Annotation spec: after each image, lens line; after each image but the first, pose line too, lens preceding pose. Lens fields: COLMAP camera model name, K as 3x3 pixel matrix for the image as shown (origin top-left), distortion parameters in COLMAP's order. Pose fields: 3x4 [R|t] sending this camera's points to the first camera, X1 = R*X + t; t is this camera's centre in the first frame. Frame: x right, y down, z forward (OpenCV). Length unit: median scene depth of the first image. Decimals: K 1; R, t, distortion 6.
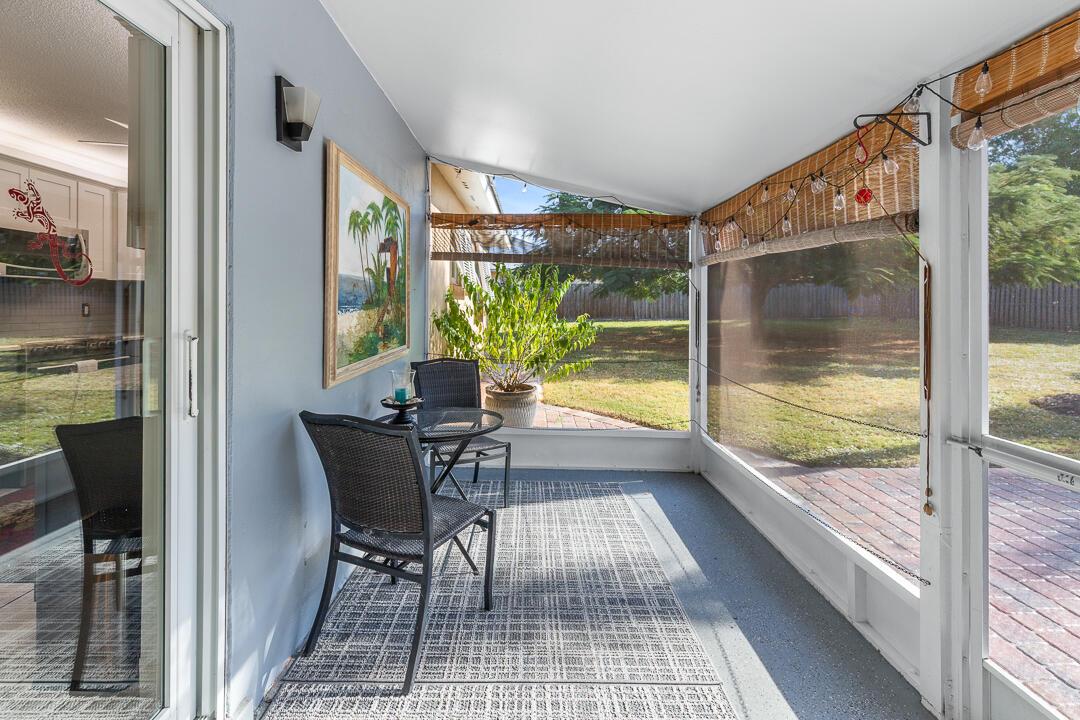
lens RADIAL K [[499.7, 0, 539.9], [0, 499.7, 308.3], [0, 0, 1]] dist [0.001880, 0.000016]
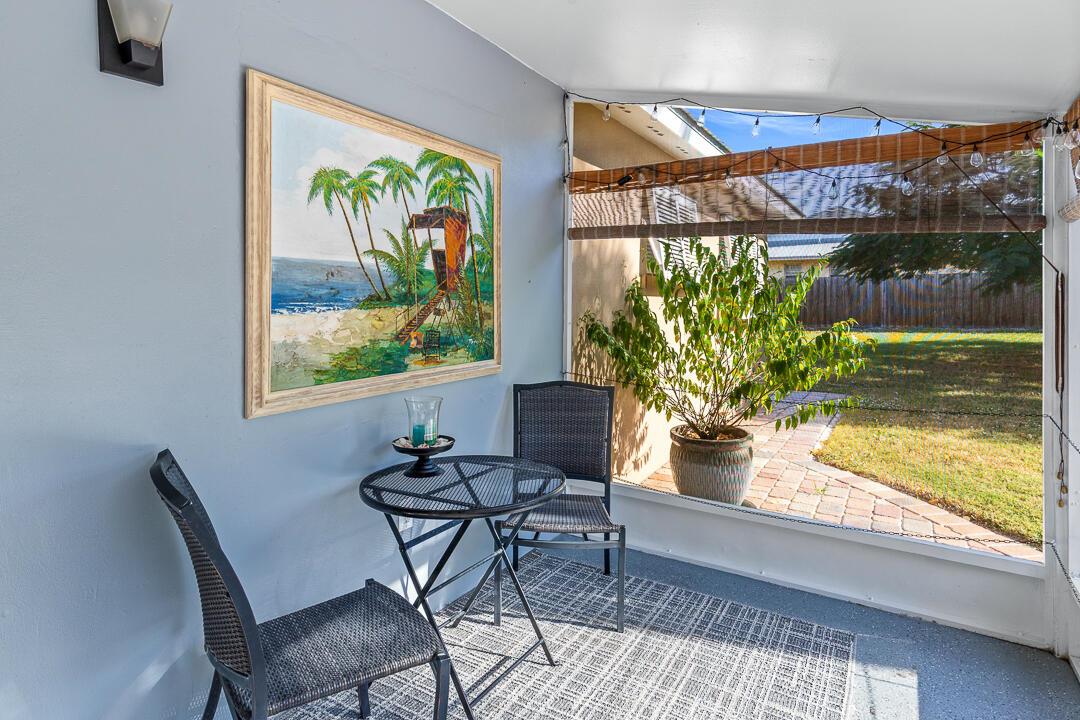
lens RADIAL K [[620.5, 0, 542.3], [0, 620.5, 303.7], [0, 0, 1]] dist [0.003005, 0.002077]
pose [[0.855421, -0.001191, -0.517933, 0.243297], [-0.004286, 0.999947, -0.009378, 0.002299], [0.517916, 0.010242, 0.855370, 0.283276]]
